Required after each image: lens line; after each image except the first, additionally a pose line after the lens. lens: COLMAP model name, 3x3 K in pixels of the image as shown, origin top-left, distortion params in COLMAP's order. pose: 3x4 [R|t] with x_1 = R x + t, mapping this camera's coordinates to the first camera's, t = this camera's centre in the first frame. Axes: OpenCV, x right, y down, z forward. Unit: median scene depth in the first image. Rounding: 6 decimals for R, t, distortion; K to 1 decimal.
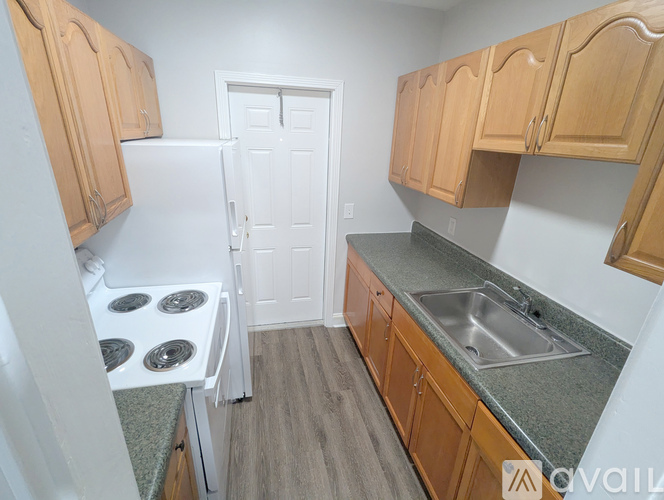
lens RADIAL K [[312.9, 0, 332.0], [0, 312.9, 250.0], [0, 0, 1]] dist [-0.000462, -0.000659]
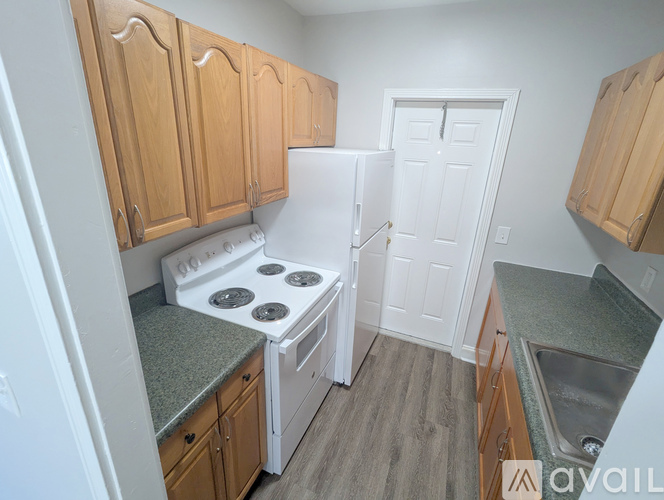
lens RADIAL K [[312.9, 0, 332.0], [0, 312.9, 250.0], [0, 0, 1]] dist [-0.000462, -0.000659]
pose [[0.817172, 0.198842, -0.541011, 0.181470], [-0.221562, 0.974860, 0.023640, 0.000985], [0.532110, 0.100549, 0.840683, 0.017753]]
